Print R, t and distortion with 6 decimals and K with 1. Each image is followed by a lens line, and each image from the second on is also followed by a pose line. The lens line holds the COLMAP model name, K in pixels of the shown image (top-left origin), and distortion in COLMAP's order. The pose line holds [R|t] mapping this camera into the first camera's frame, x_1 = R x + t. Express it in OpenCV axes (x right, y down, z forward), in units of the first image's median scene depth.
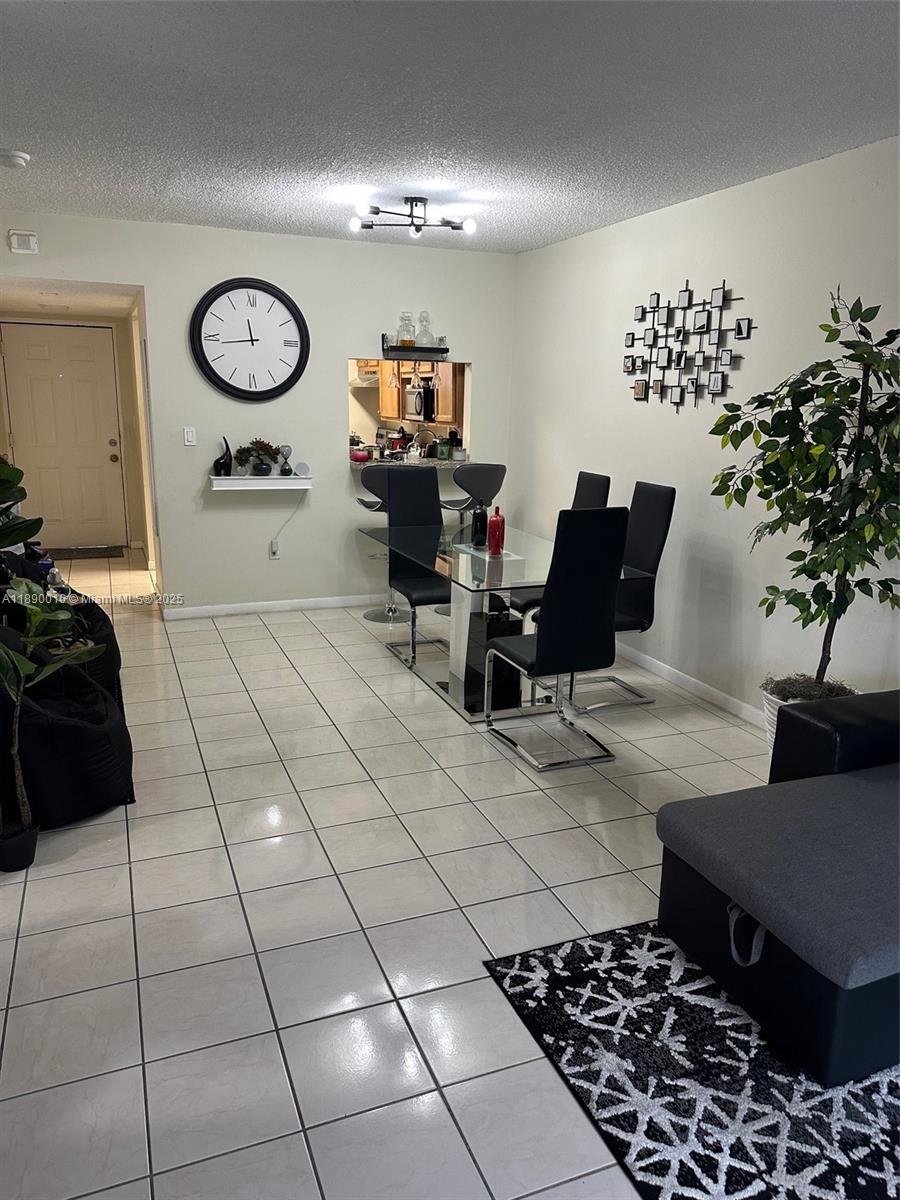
lens RADIAL K [[839.2, 0, 450.0], [0, 839.2, 600.0], [0, 0, 1]] dist [0.076535, -0.077941]
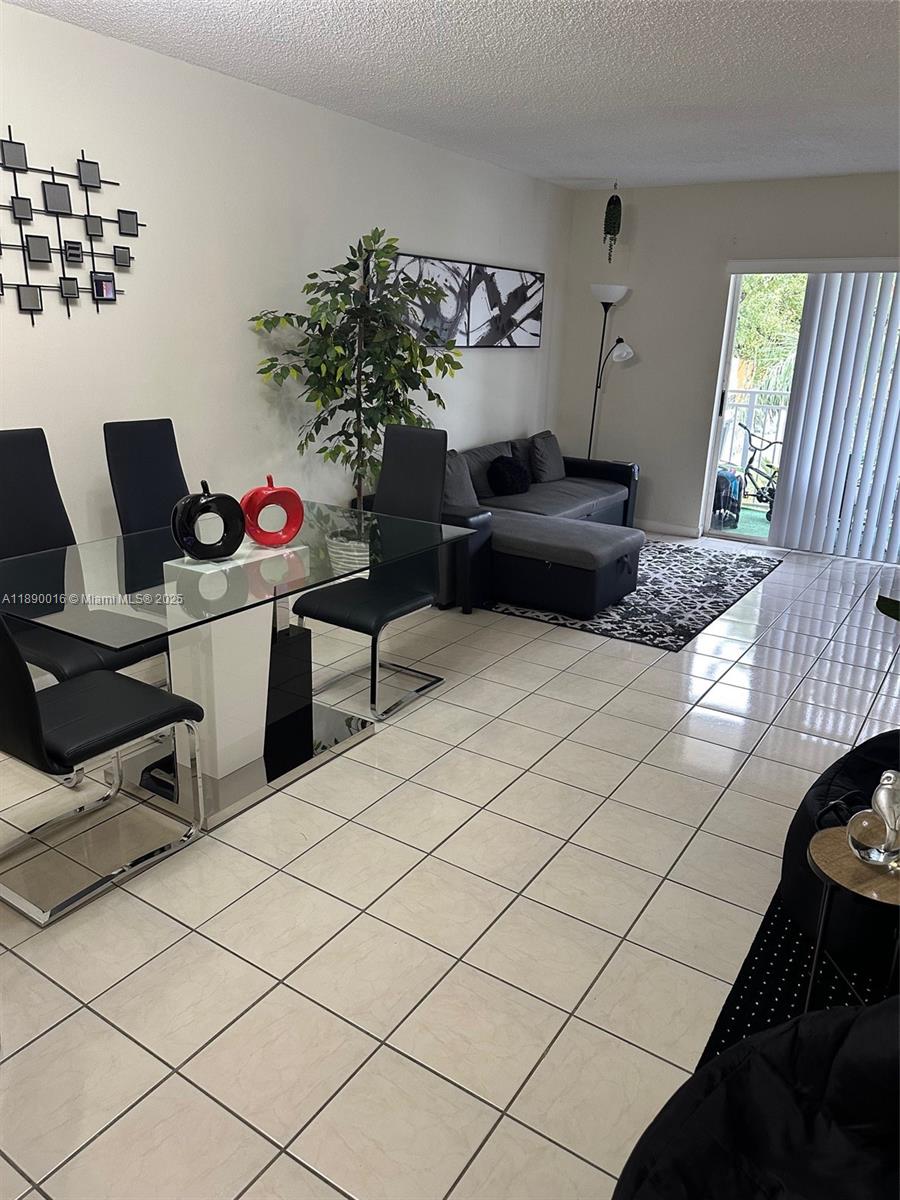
lens RADIAL K [[839.2, 0, 450.0], [0, 839.2, 600.0], [0, 0, 1]] dist [0.076535, -0.077941]
pose [[-0.560949, -0.288811, 0.775838, -1.066796], [0.158461, 0.882384, 0.443044, -0.546728], [-0.812543, 0.371465, -0.449207, 2.203006]]
